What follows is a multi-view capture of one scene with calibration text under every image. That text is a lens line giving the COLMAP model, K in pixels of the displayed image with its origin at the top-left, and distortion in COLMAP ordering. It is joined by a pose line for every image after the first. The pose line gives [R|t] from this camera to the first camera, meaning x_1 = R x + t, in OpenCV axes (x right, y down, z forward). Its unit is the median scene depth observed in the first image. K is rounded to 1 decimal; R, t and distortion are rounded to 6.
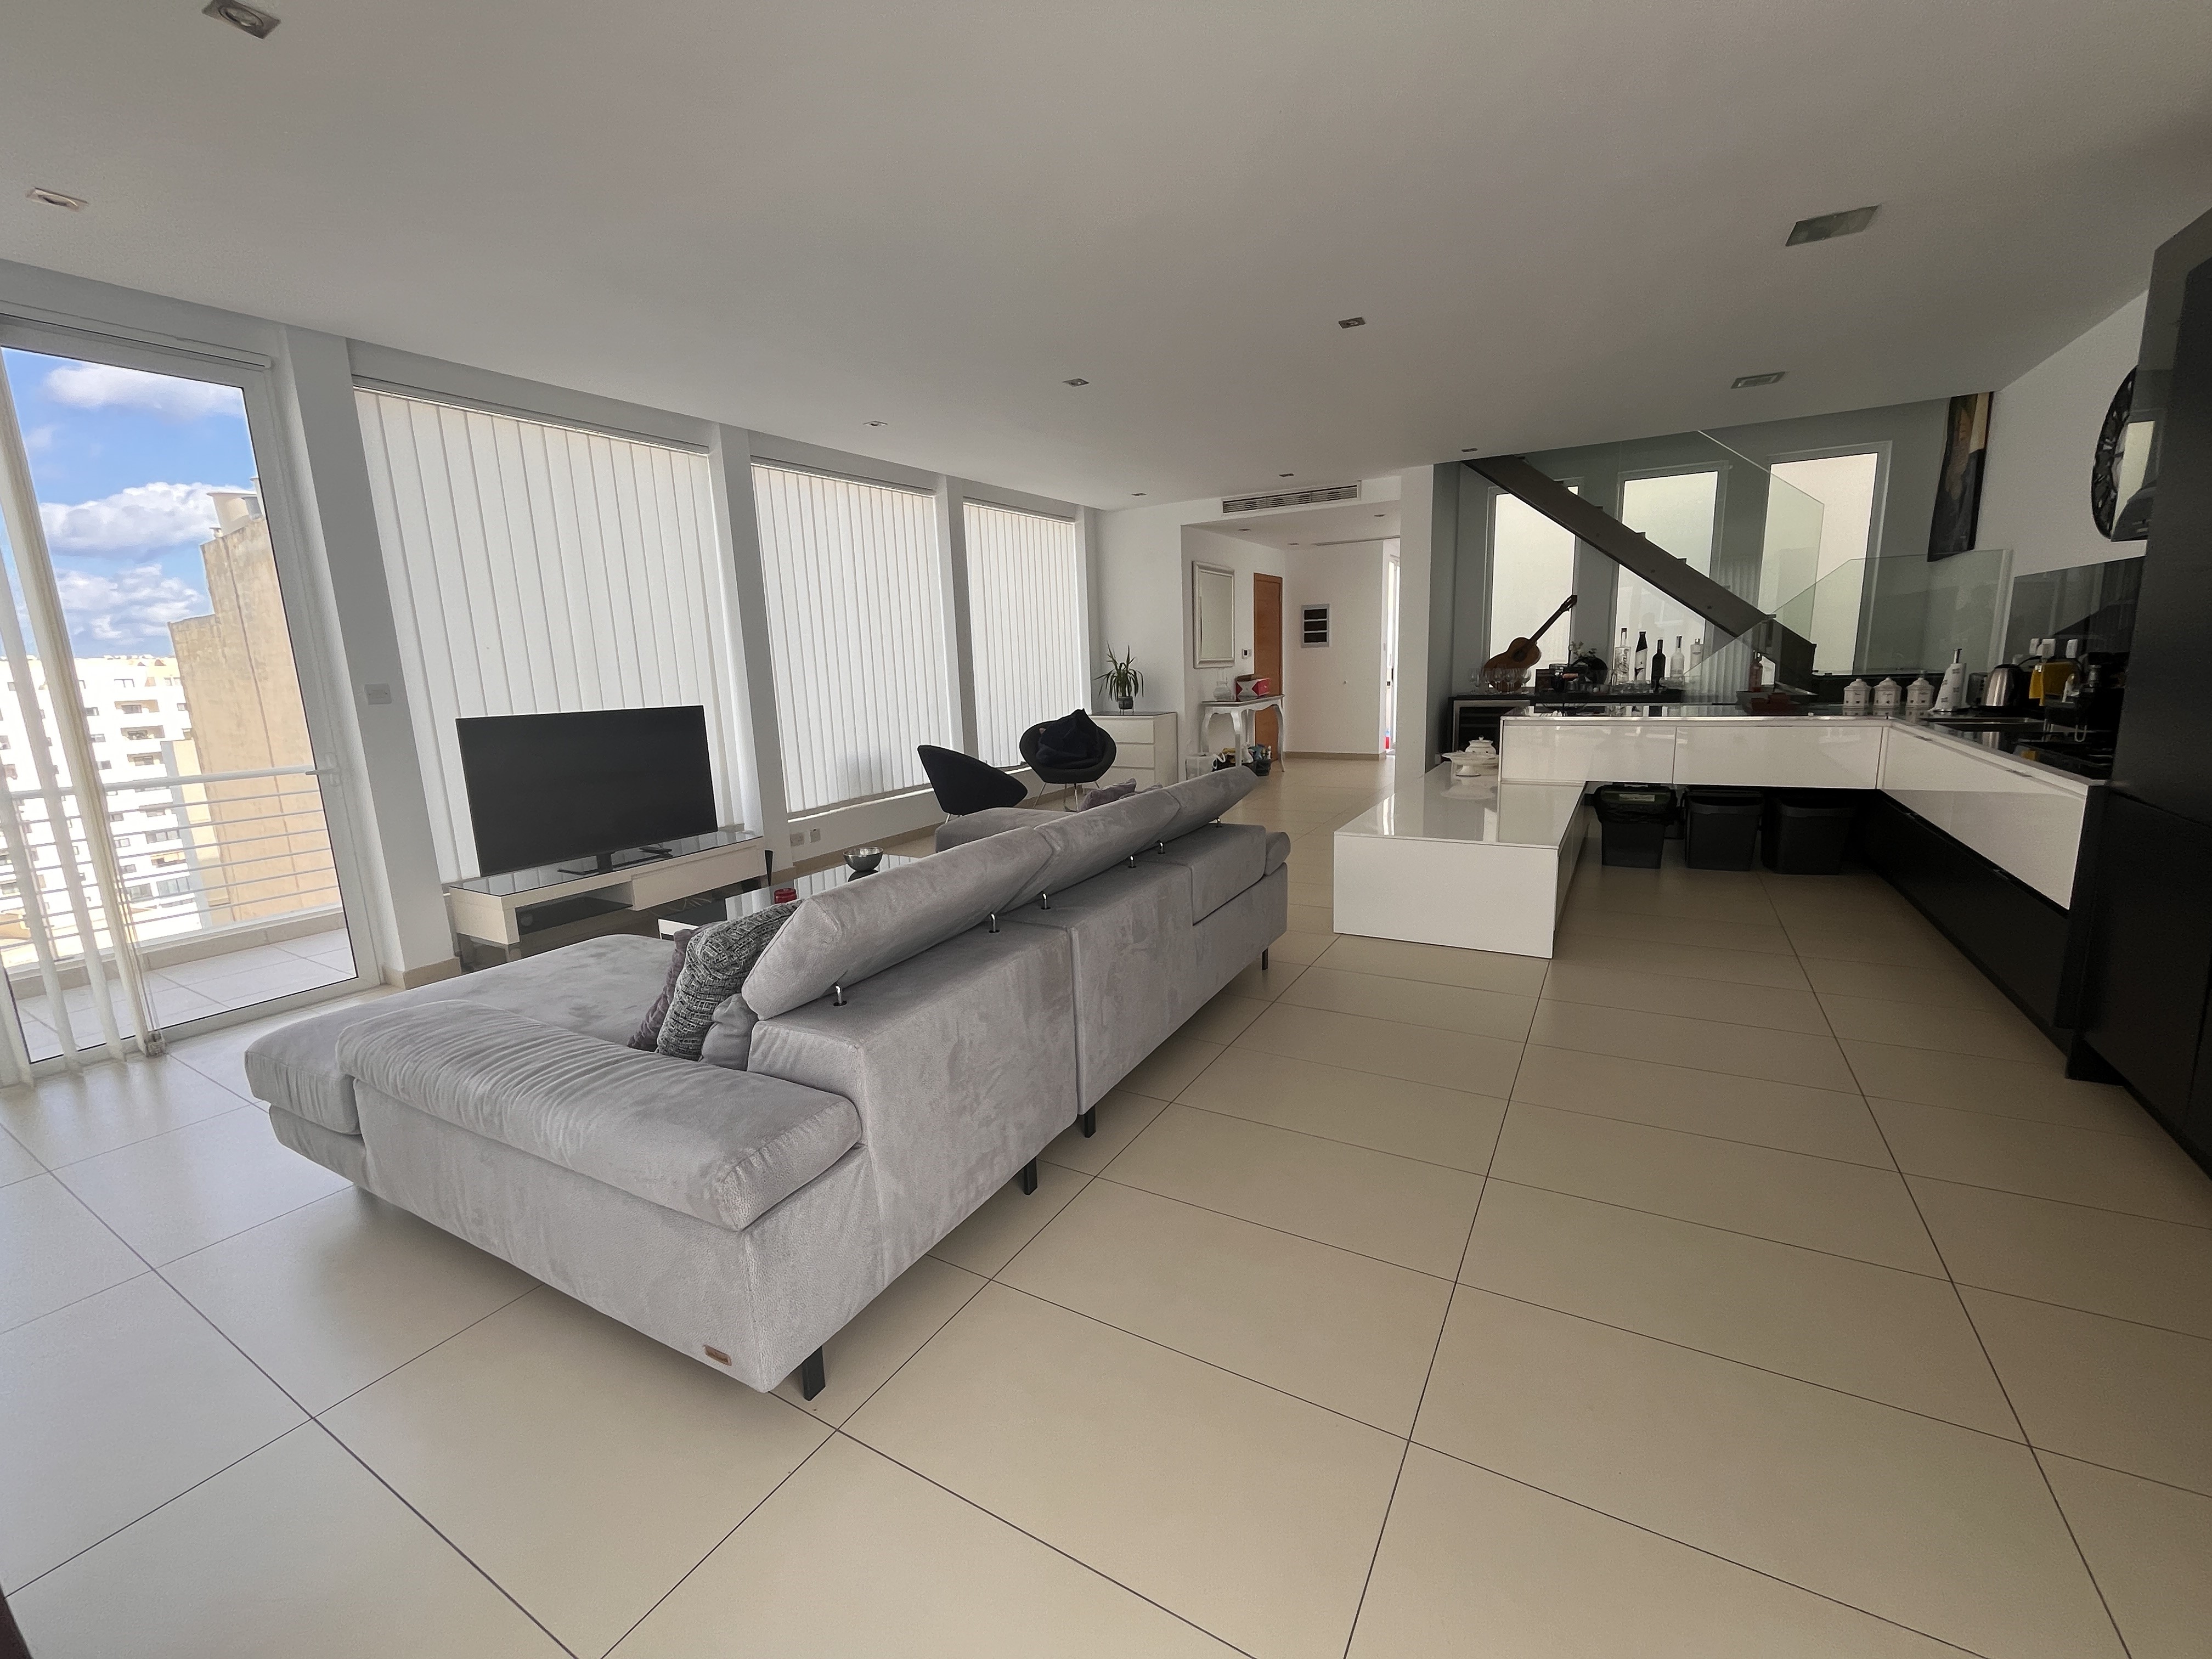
lens RADIAL K [[902.6, 0, 1107.2], [0, 902.6, 827.6], [0, 0, 1]] dist [-0.003780, -0.001184]
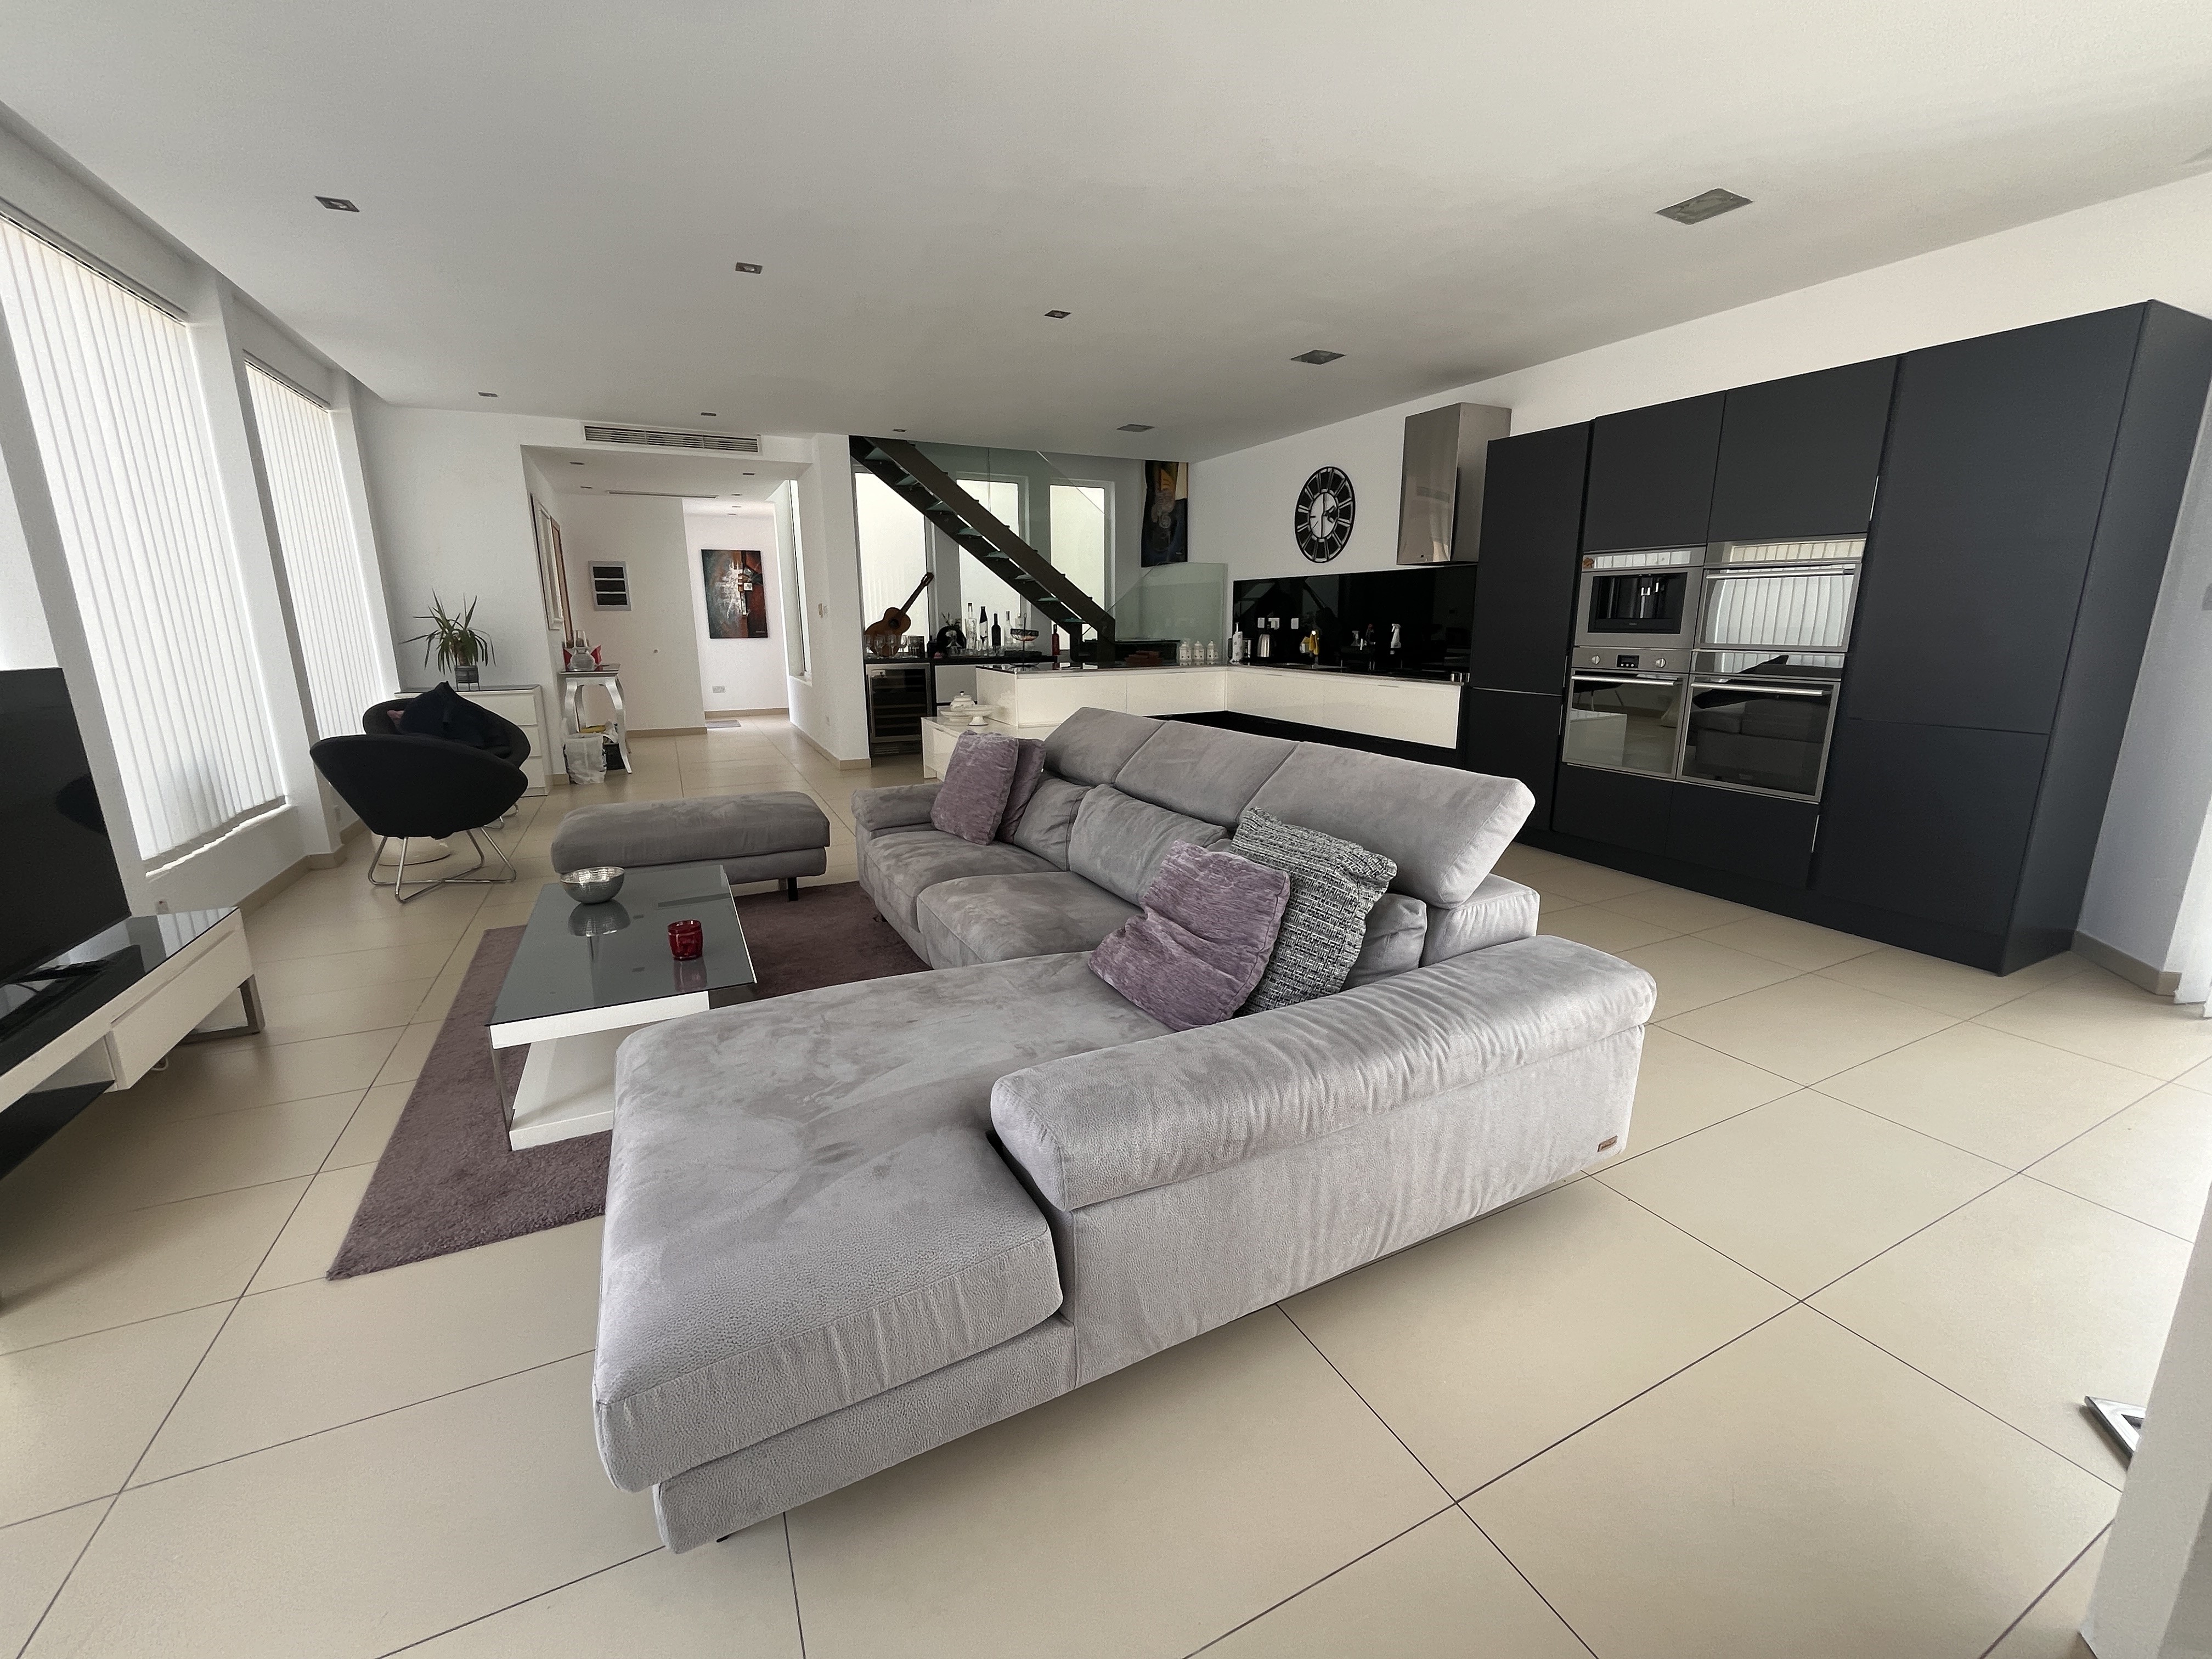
lens RADIAL K [[902.6, 0, 1113.1], [0, 902.6, 826.7], [0, 0, 1]] dist [-0.003780, -0.001184]
pose [[0.553422, -0.154739, 0.818401, -0.391837], [0.138577, 0.986002, 0.092719, -0.011089], [-0.821292, 0.062099, 0.567119, 0.185991]]
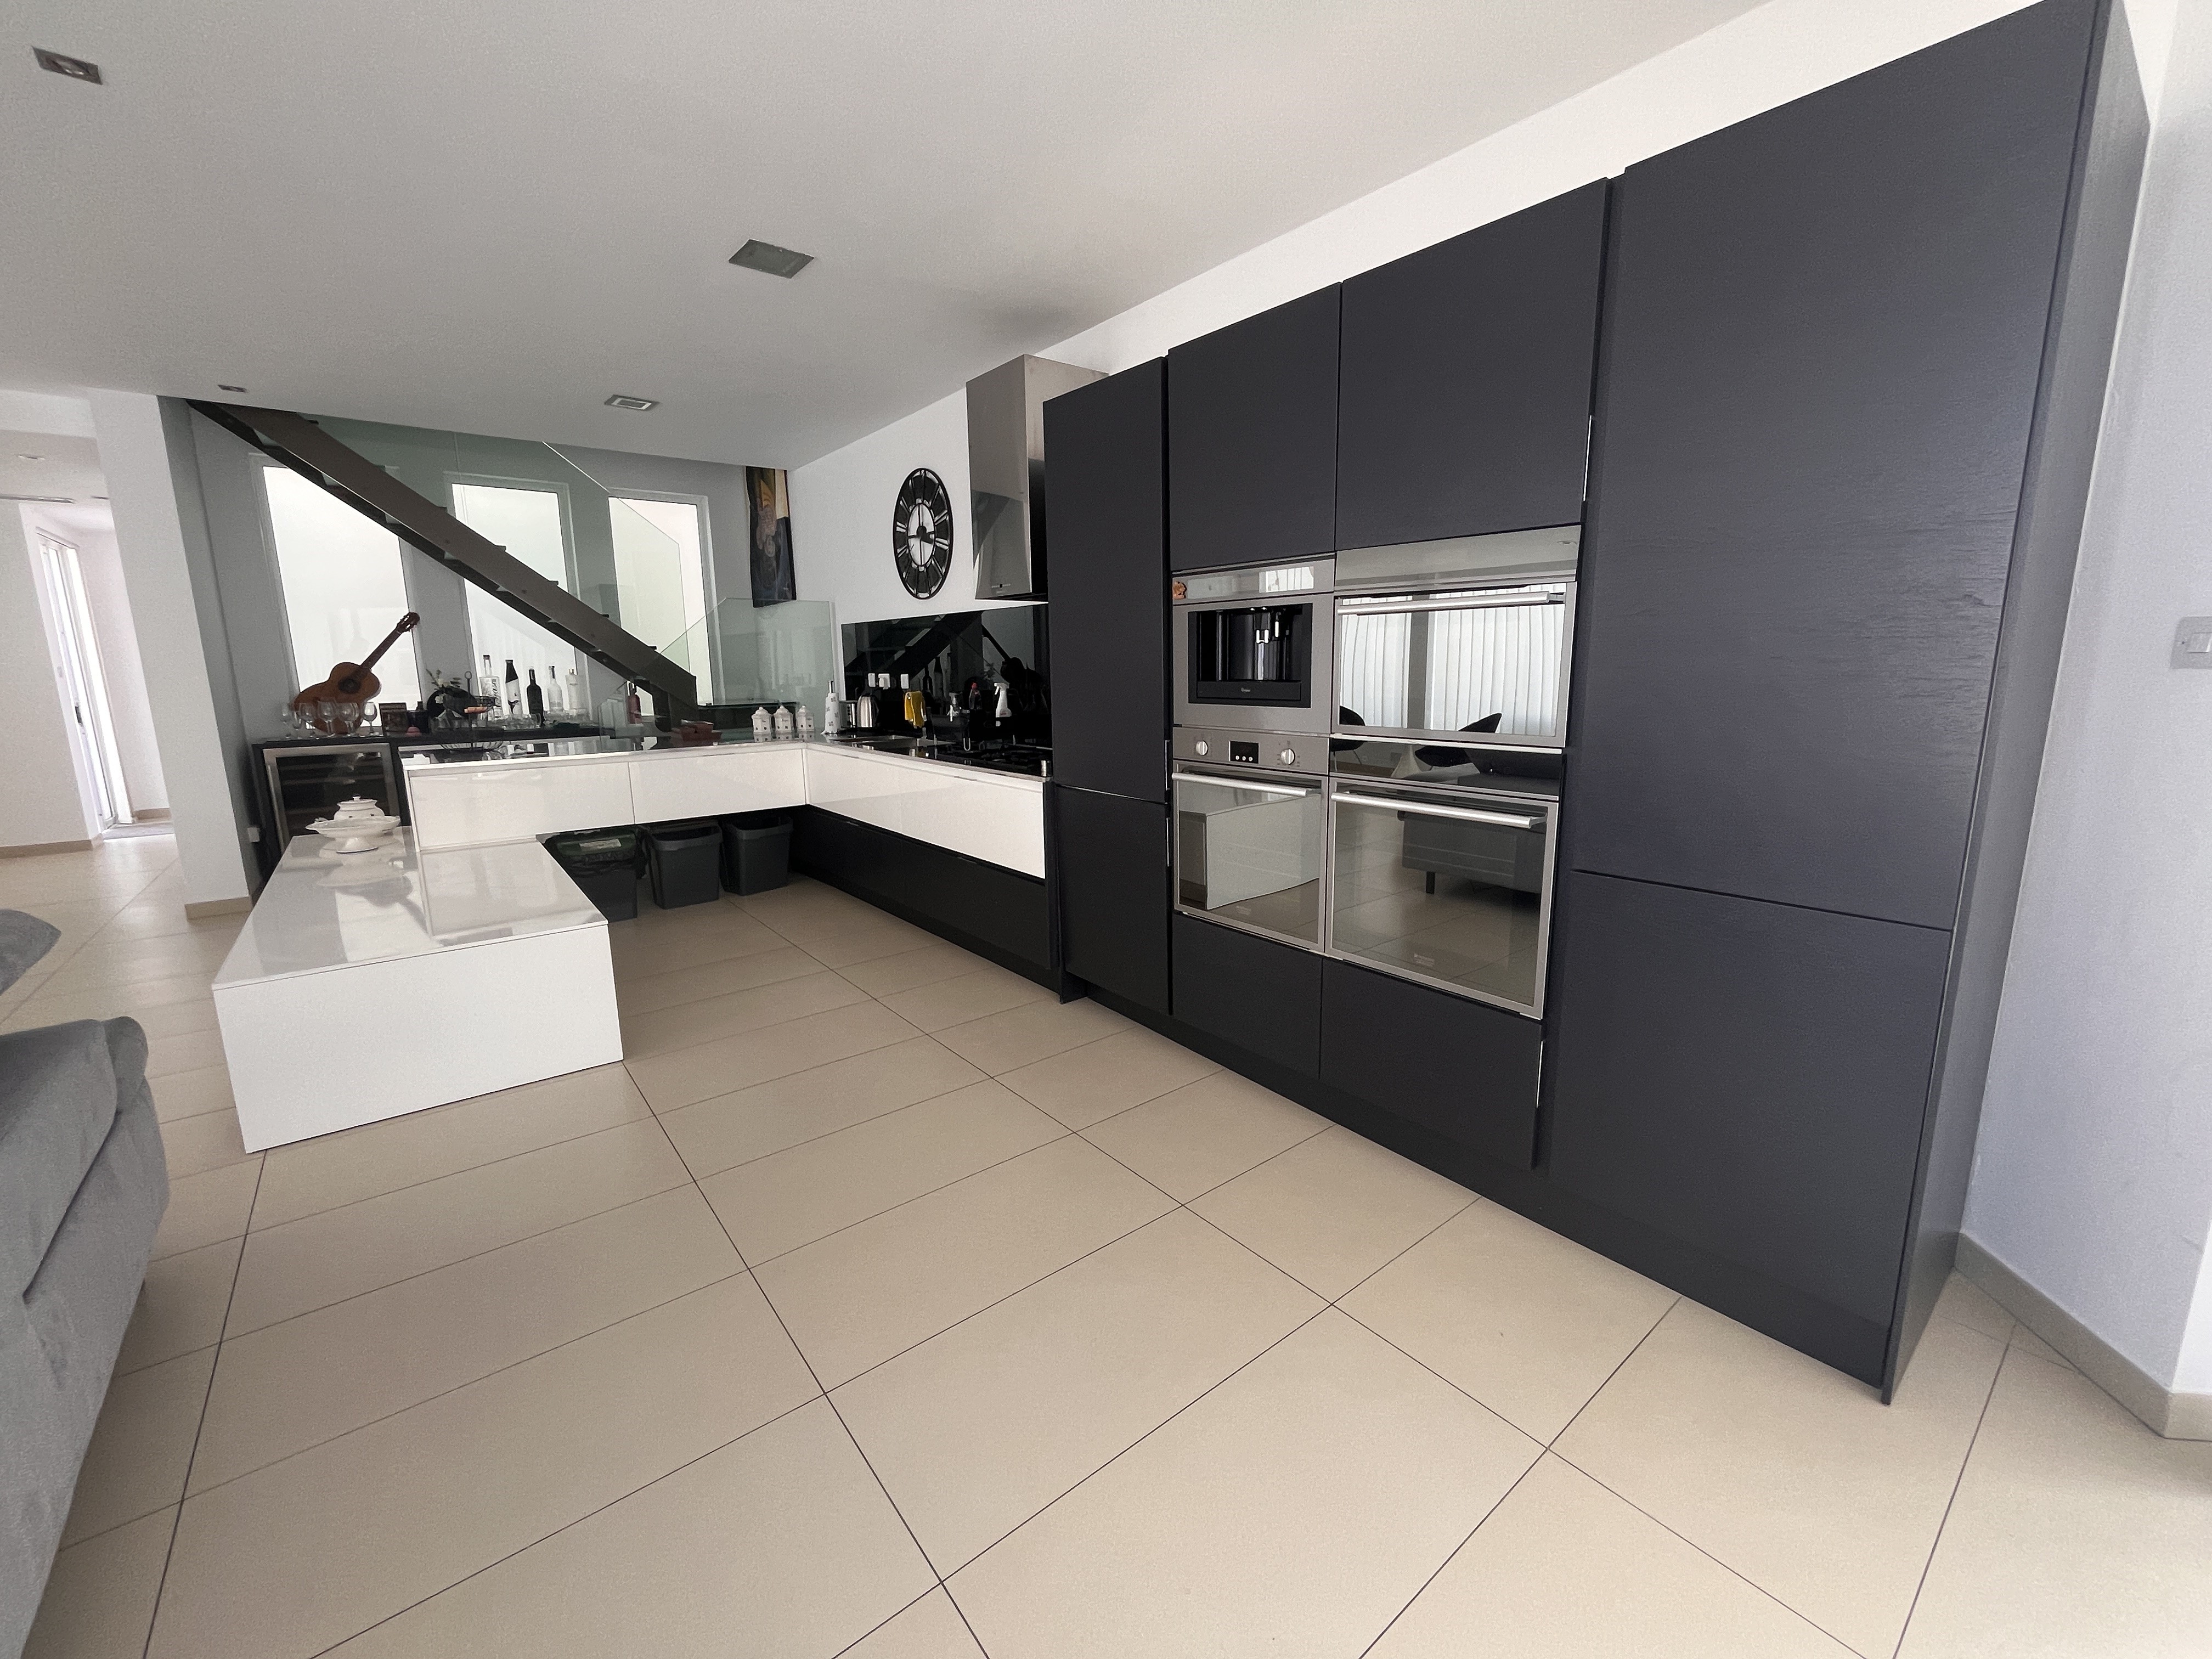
lens RADIAL K [[902.6, 0, 1118.1], [0, 902.6, 828.6], [0, 0, 1]] dist [-0.003780, -0.001184]
pose [[0.358370, -0.136794, 0.923503, -0.032456], [0.171270, 0.982051, 0.079005, -0.024182], [-0.917735, 0.129855, 0.375366, 0.152158]]
